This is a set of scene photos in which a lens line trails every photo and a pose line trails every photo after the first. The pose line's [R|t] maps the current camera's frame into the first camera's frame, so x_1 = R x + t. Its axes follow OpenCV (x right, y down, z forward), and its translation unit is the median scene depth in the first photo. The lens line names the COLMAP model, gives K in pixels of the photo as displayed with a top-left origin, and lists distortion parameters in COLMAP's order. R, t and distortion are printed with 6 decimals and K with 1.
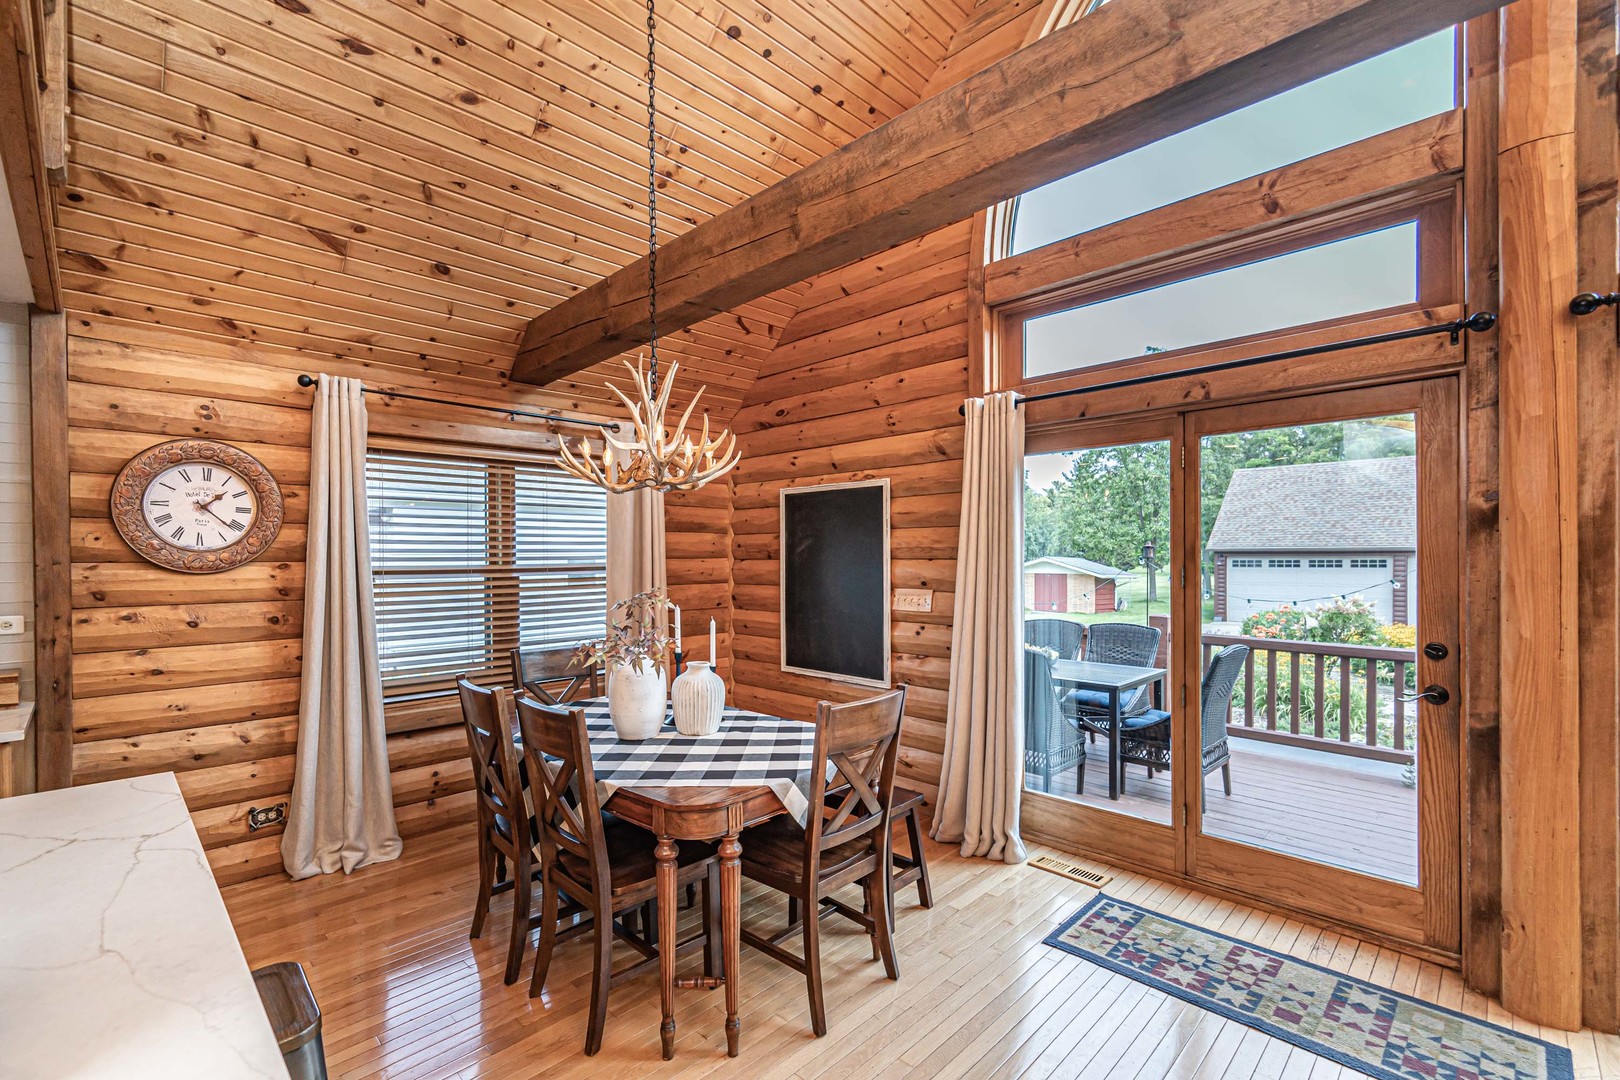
lens RADIAL K [[705.2, 0, 800.1], [0, 705.2, 553.1], [0, 0, 1]] dist [0.003307, 0.000258]
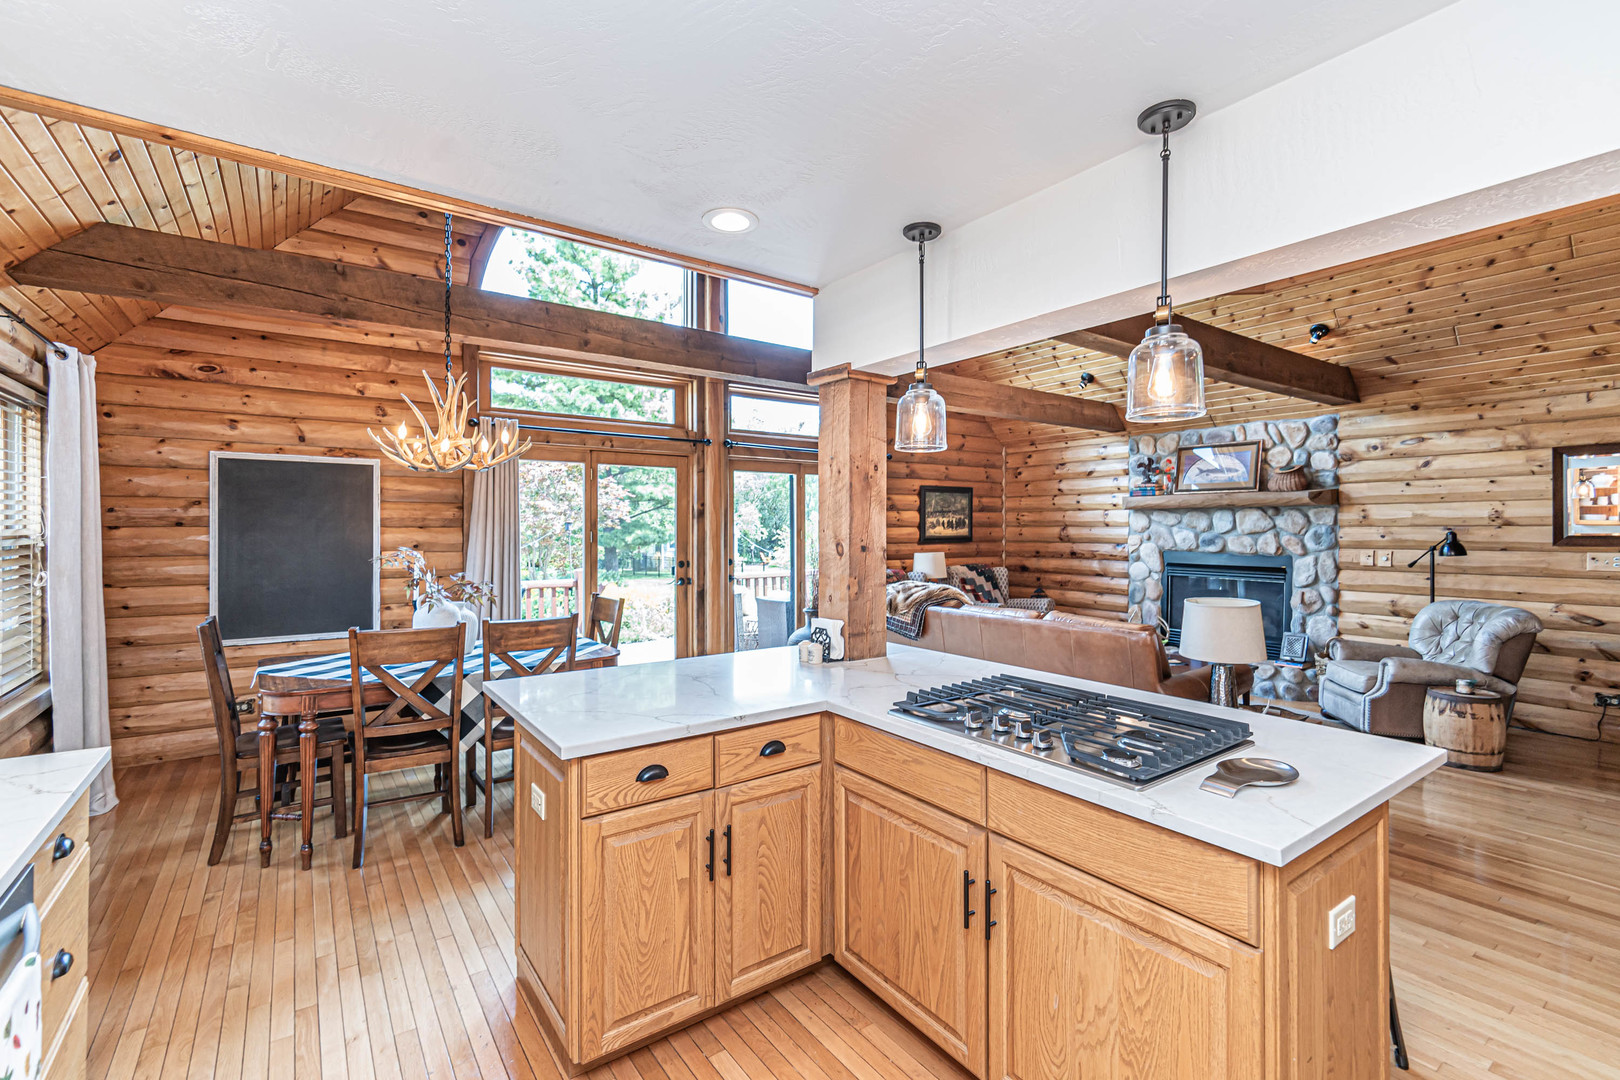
lens RADIAL K [[705.2, 0, 806.7], [0, 705.2, 533.3], [0, 0, 1]] dist [0.003307, 0.000258]
pose [[0.169996, -0.000542, 0.985445, -0.943121], [-0.001834, 0.999998, 0.000866, 0.016631], [-0.985443, -0.001954, 0.169995, 0.078575]]
